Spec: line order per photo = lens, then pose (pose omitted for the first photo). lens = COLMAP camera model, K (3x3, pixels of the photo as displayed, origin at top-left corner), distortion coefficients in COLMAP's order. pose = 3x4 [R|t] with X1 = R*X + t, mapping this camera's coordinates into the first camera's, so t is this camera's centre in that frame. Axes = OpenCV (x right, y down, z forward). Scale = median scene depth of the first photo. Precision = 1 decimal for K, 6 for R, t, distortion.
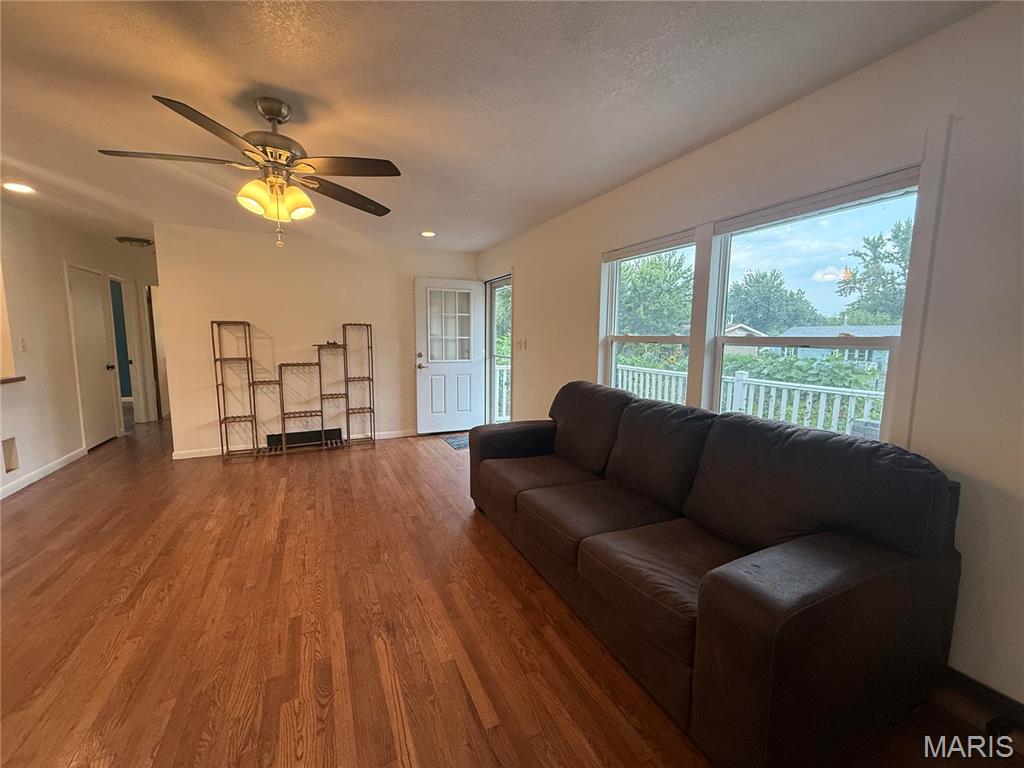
lens RADIAL K [[407.8, 0, 512.0], [0, 407.8, 384.0], [0, 0, 1]] dist [0.000831, 0.000259]
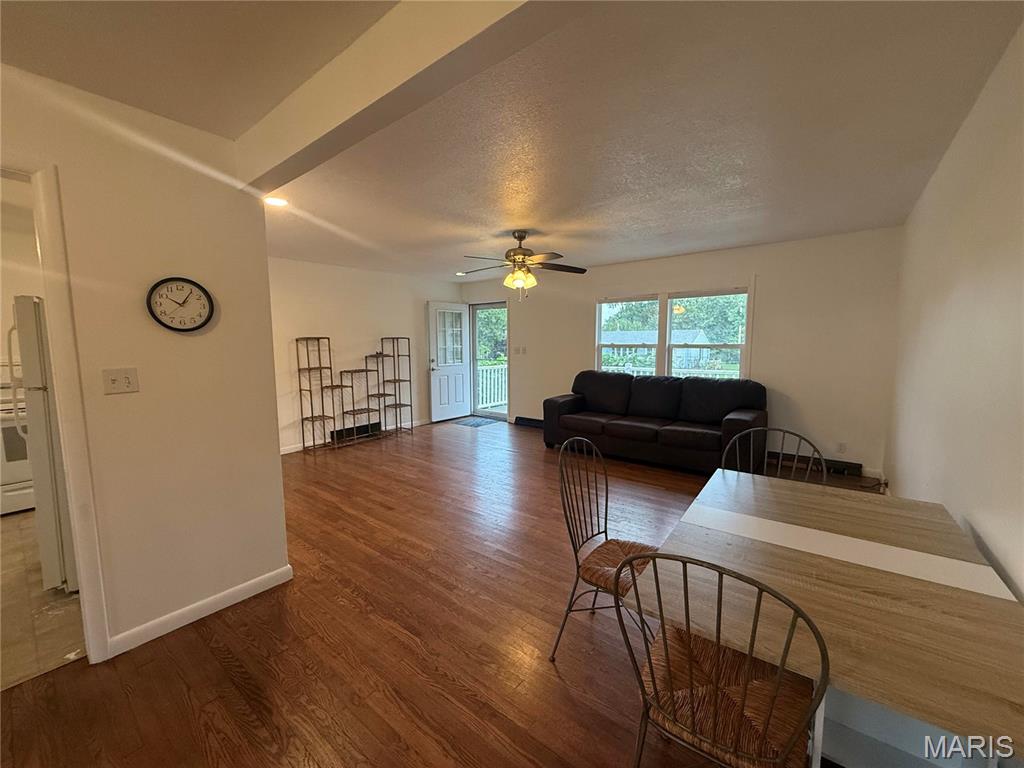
lens RADIAL K [[407.8, 0, 512.0], [0, 407.8, 384.0], [0, 0, 1]] dist [0.000831, 0.000259]
pose [[0.900384, -0.060750, 0.430835, -0.583449], [0.066062, 0.997812, 0.002637, 0.017154], [-0.430052, 0.026088, 0.902427, -0.289696]]
